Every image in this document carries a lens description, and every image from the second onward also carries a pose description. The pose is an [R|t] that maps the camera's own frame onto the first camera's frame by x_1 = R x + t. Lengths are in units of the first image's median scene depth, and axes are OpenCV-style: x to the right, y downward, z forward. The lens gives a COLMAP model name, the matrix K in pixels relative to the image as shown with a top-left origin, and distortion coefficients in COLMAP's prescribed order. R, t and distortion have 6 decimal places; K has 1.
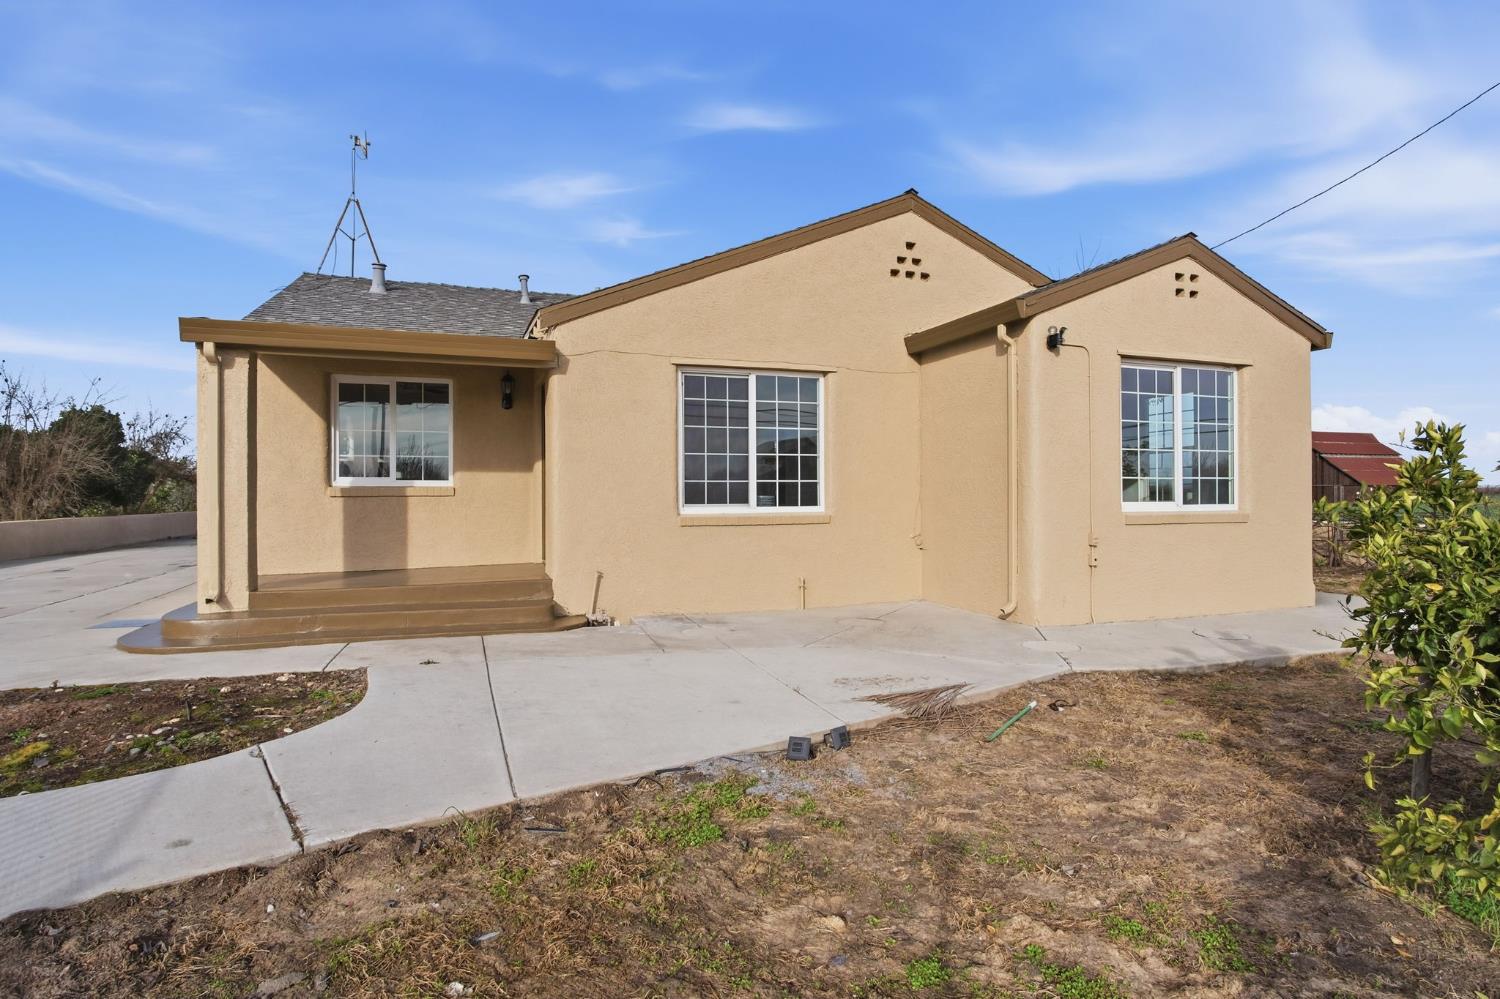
lens RADIAL K [[809.3, 0, 750.0], [0, 809.3, 499.5], [0, 0, 1]] dist [-0.052713, -0.000267]
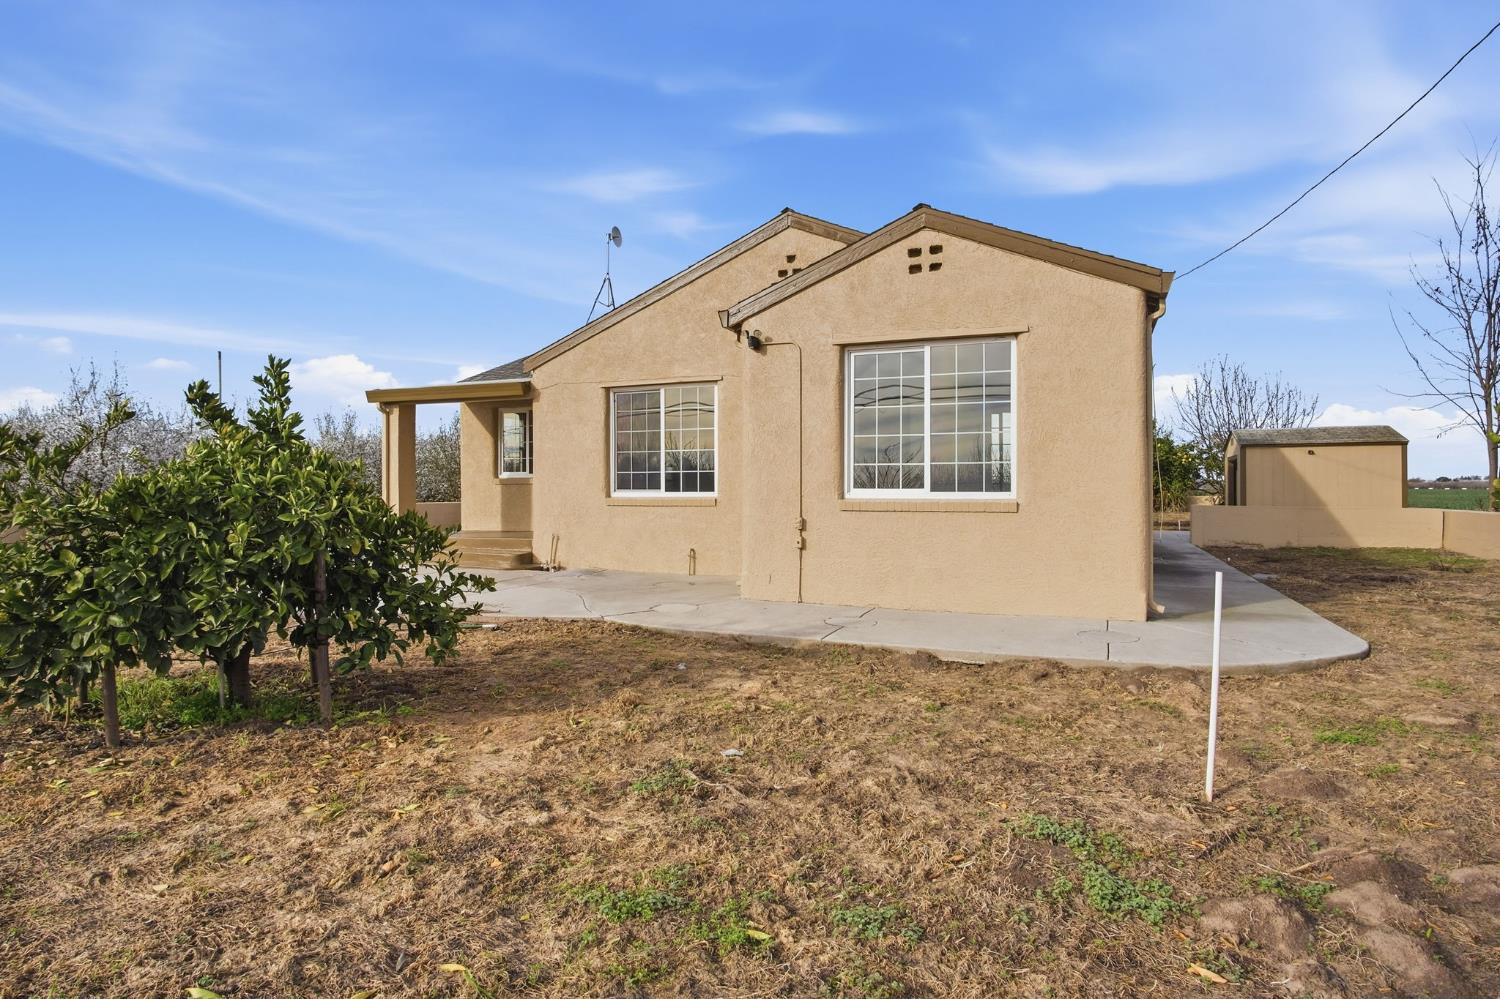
lens RADIAL K [[809.3, 0, 749.3], [0, 809.3, 494.1], [0, 0, 1]] dist [-0.025161, 0.000740]
pose [[0.741077, 0.007434, -0.671379, 0.995116], [0.000124, 0.999937, 0.011209, -0.001909], [0.671420, -0.008390, 0.741029, 0.139819]]
